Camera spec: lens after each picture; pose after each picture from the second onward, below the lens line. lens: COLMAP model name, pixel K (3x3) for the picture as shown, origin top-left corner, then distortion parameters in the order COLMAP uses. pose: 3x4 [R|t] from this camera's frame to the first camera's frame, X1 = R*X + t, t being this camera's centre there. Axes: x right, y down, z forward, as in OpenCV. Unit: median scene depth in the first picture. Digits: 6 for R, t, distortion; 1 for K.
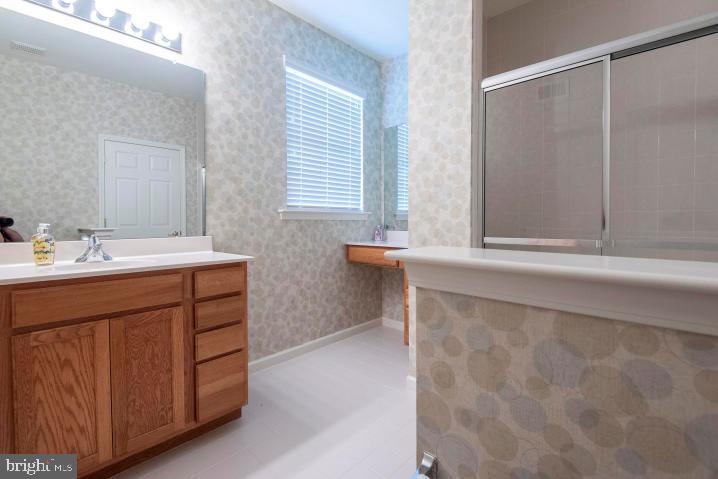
lens RADIAL K [[327.3, 0, 359.6], [0, 327.3, 230.7], [0, 0, 1]] dist [-0.005451, -0.000494]
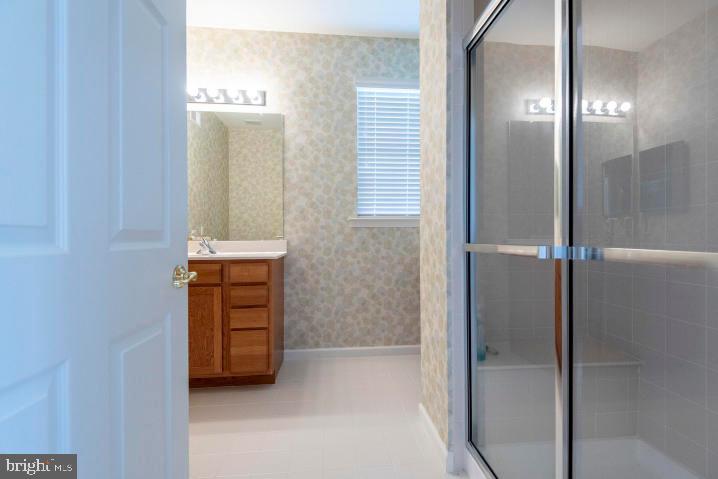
lens RADIAL K [[322.7, 0, 359.0], [0, 322.7, 239.5], [0, 0, 1]] dist [0.003012, 0.000039]
pose [[0.742554, 0.009473, -0.669719, 0.517623], [-0.016707, 0.999851, -0.004382, 0.011676], [0.669578, 0.014443, 0.742602, 0.212431]]
